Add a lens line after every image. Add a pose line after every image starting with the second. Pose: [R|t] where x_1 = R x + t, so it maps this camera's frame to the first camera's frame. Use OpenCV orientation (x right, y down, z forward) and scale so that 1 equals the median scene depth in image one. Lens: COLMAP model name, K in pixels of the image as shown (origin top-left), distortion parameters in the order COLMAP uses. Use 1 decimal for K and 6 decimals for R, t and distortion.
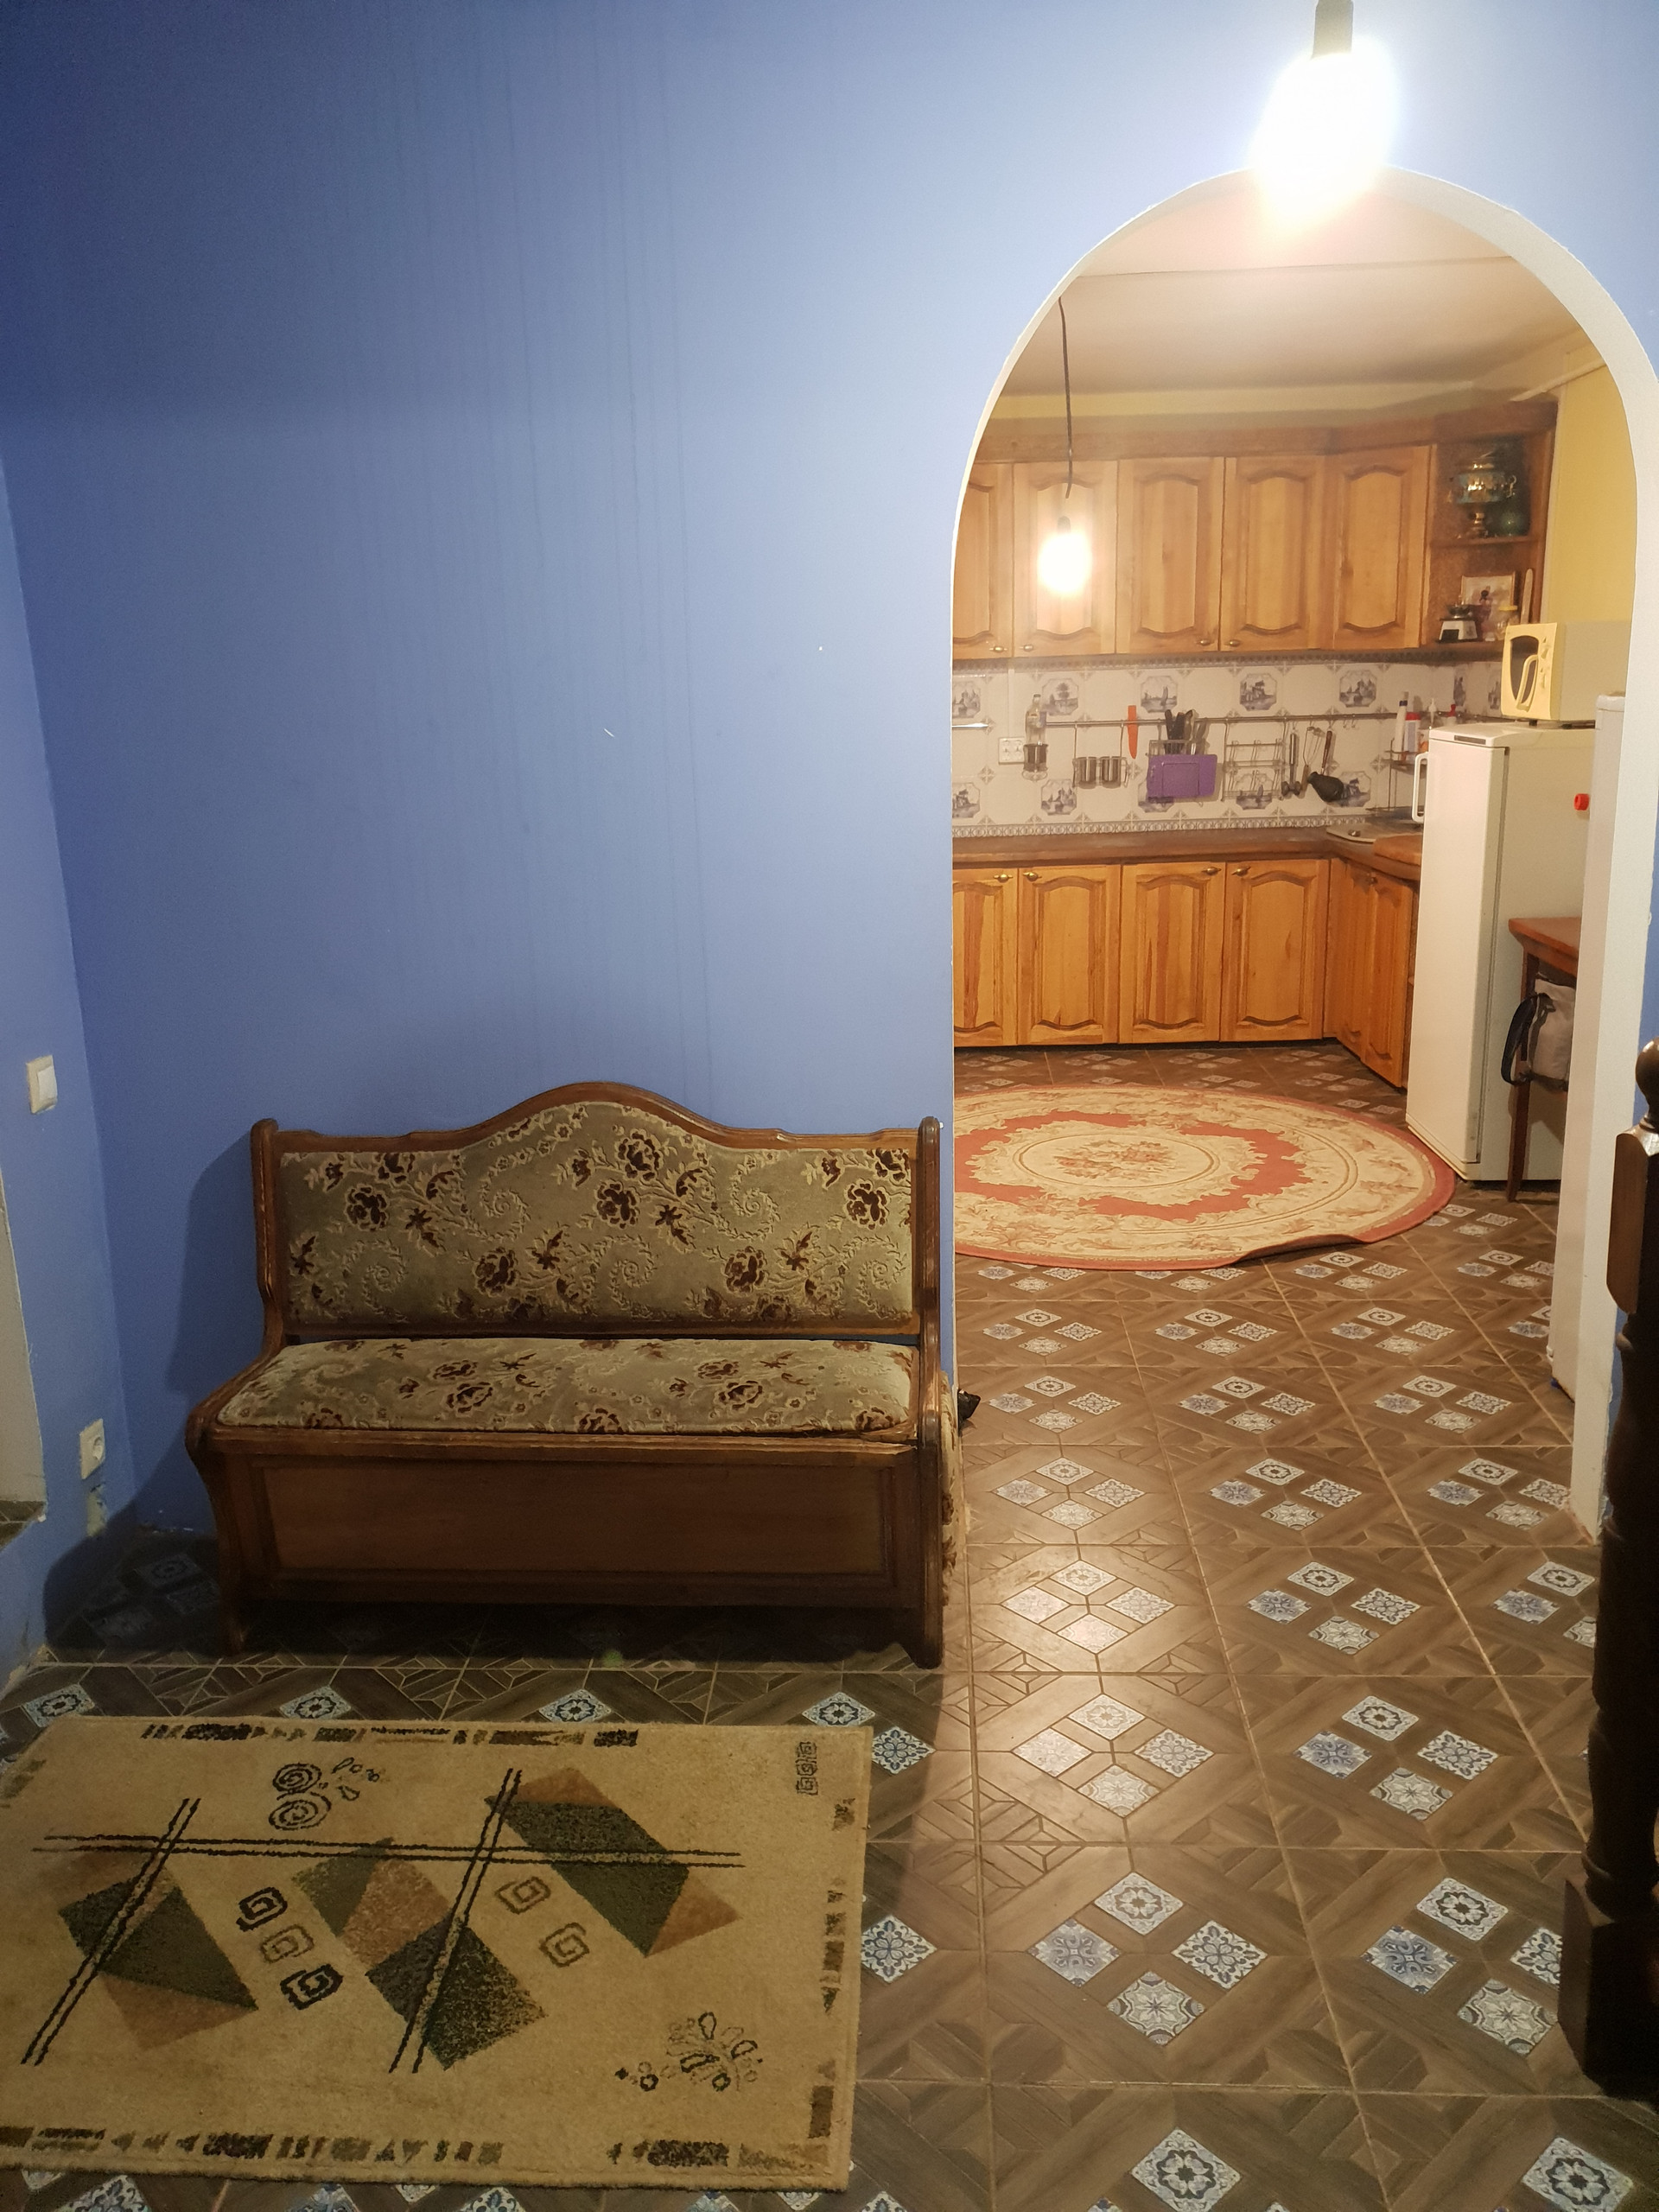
lens RADIAL K [[1728.6, 0, 829.5], [0, 1728.6, 1106.0], [0, 0, 1]] dist [0.259232, -0.688835]
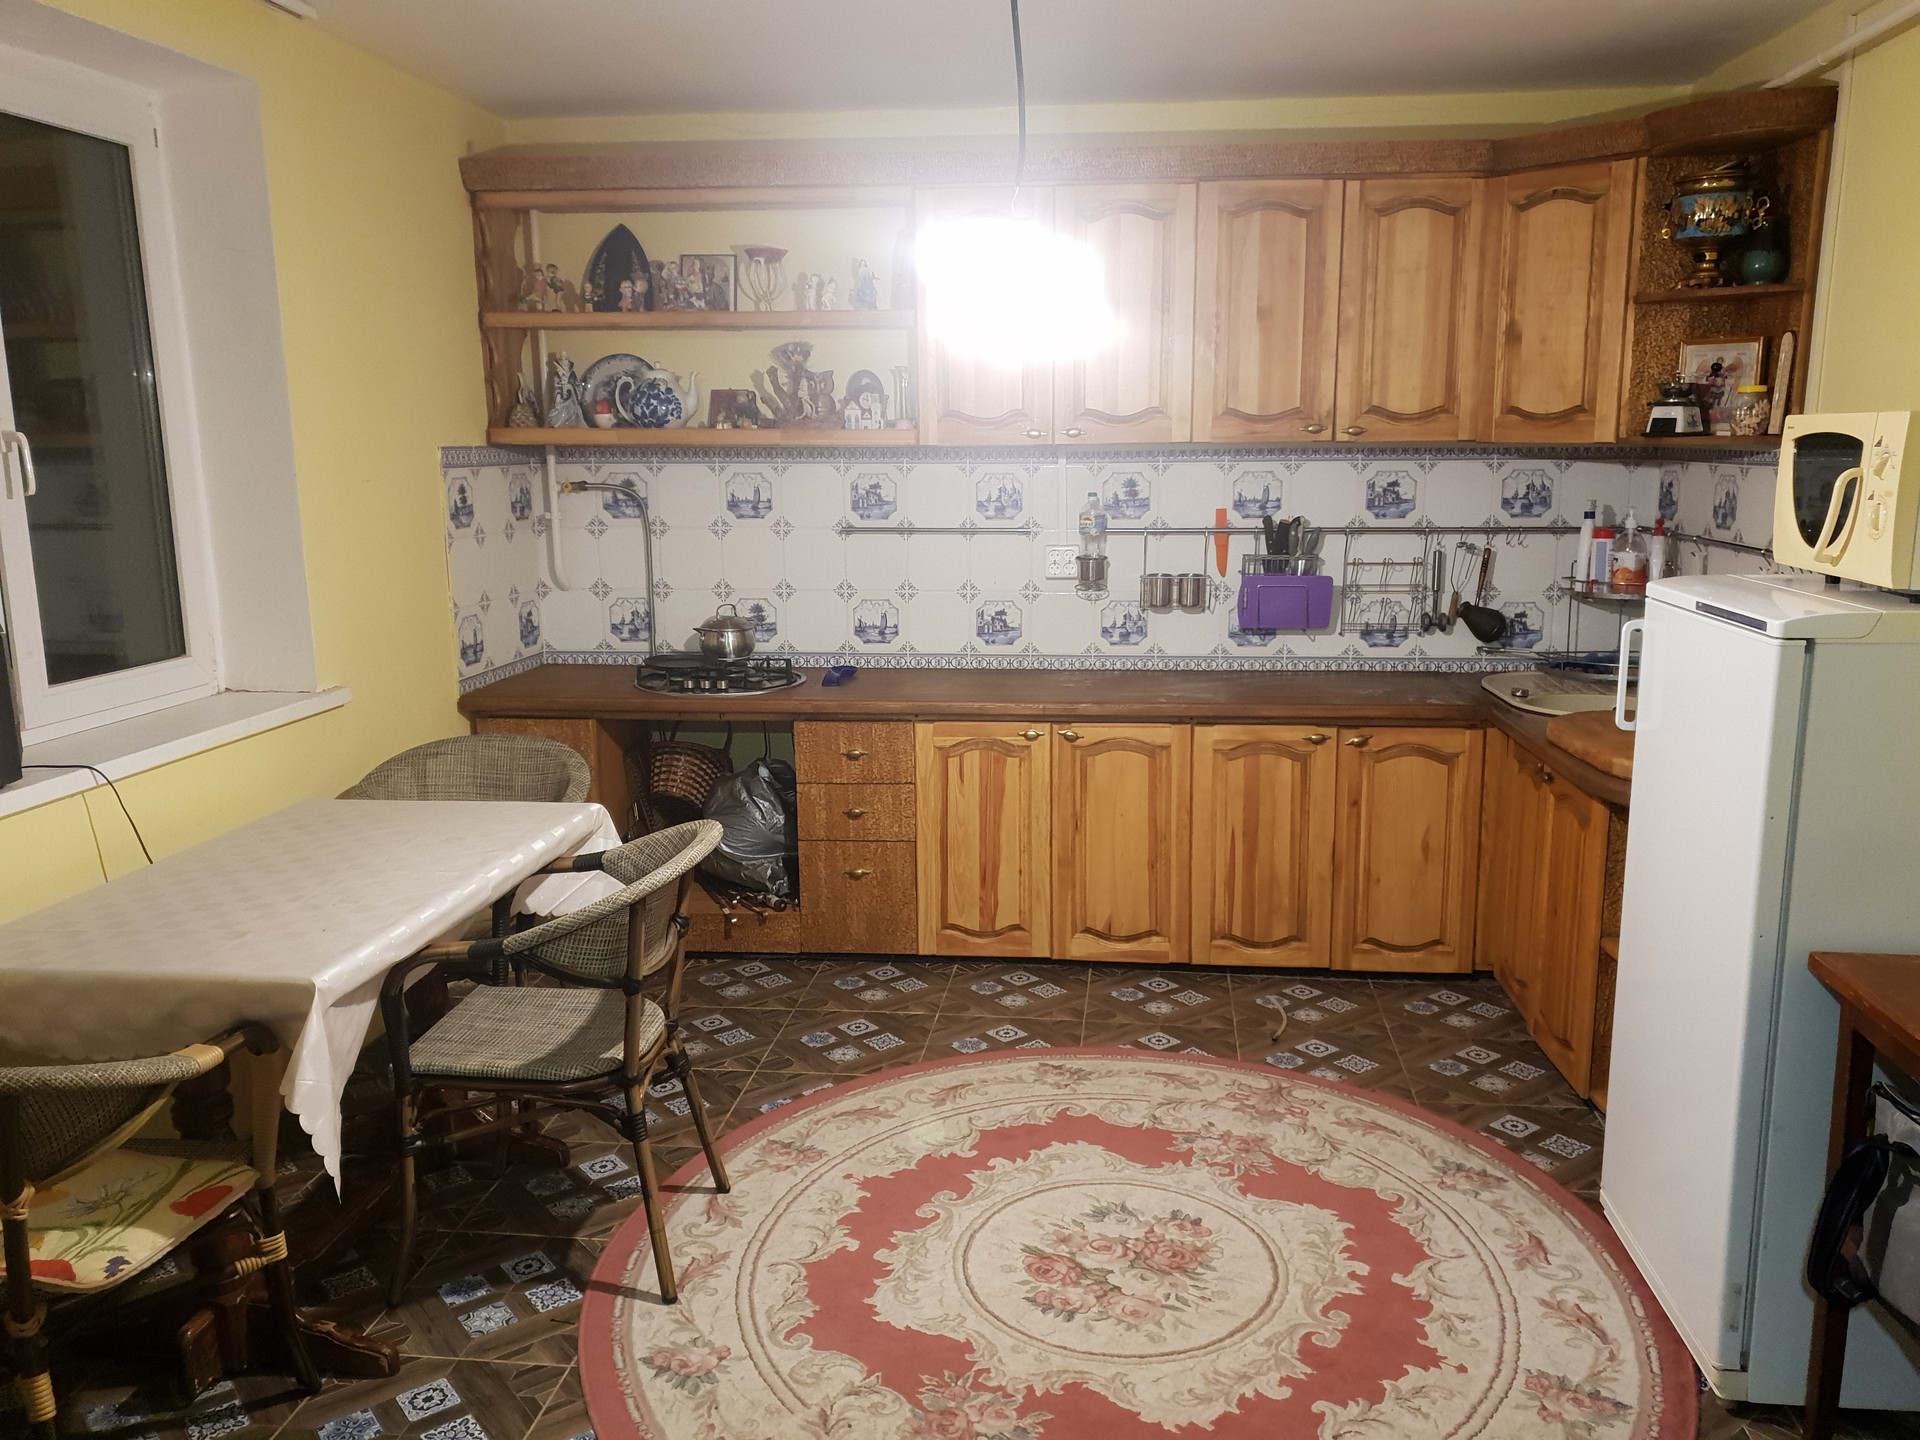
lens RADIAL K [[1487.5, 0, 948.4], [0, 1487.5, 737.0], [0, 0, 1]] dist [0.156127, -0.357606]
pose [[0.996969, 0.030042, -0.071760, 0.108647], [-0.033393, 0.998385, -0.045965, -0.099899], [0.070263, 0.048222, 0.996362, 0.367207]]
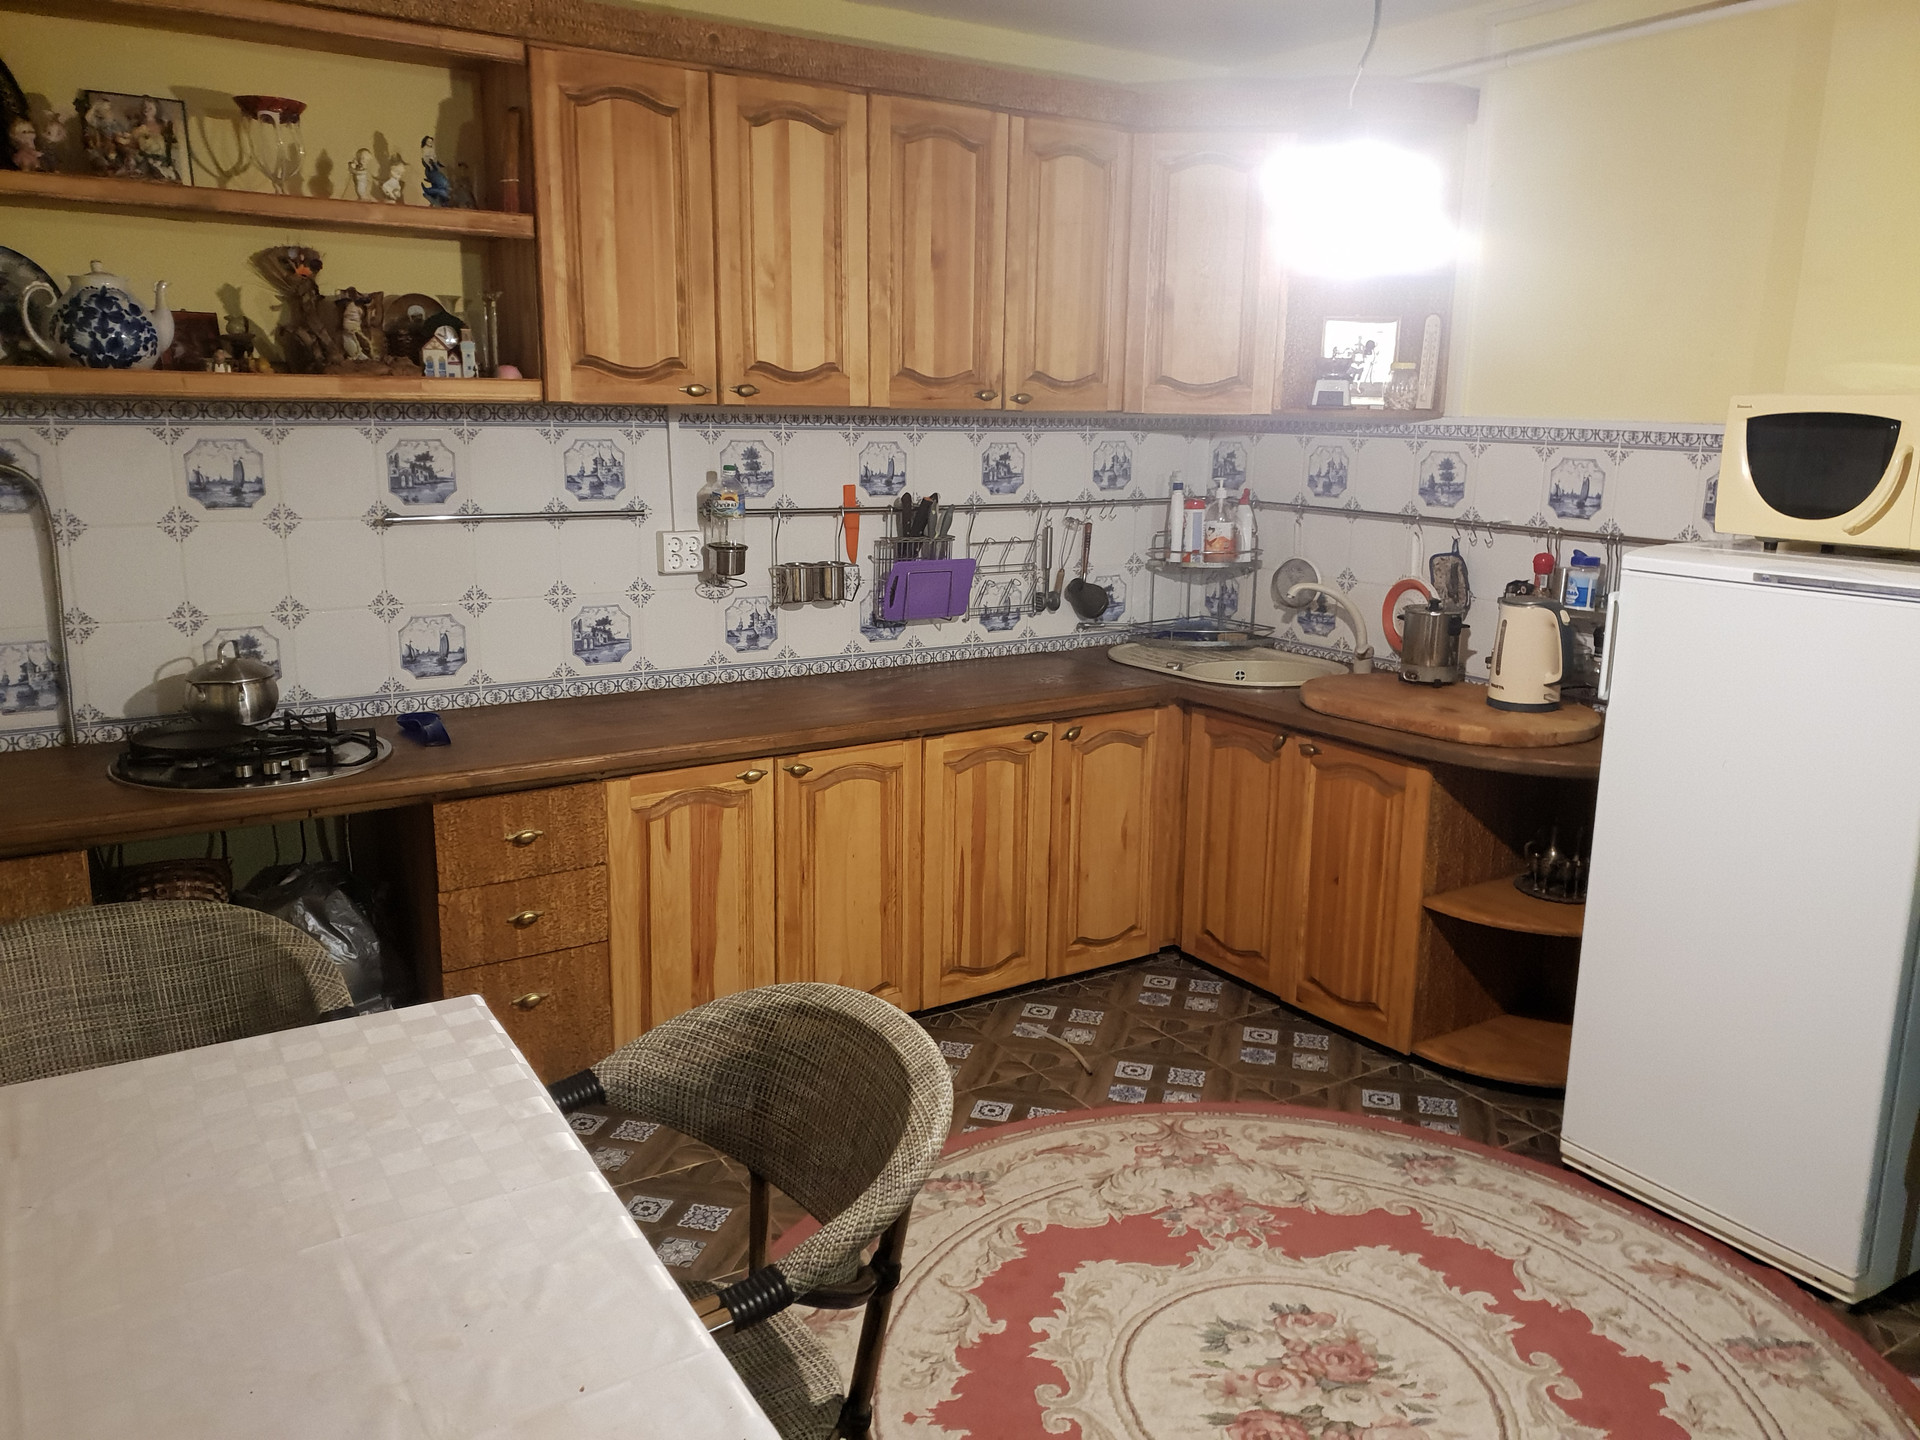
lens RADIAL K [[1487.5, 0, 948.4], [0, 1487.5, 737.0], [0, 0, 1]] dist [0.156127, -0.357606]
pose [[0.816718, -0.094146, 0.569305, -0.129006], [0.110022, 0.993908, 0.006527, -0.139466], [-0.566452, 0.057305, 0.822100, 0.548016]]
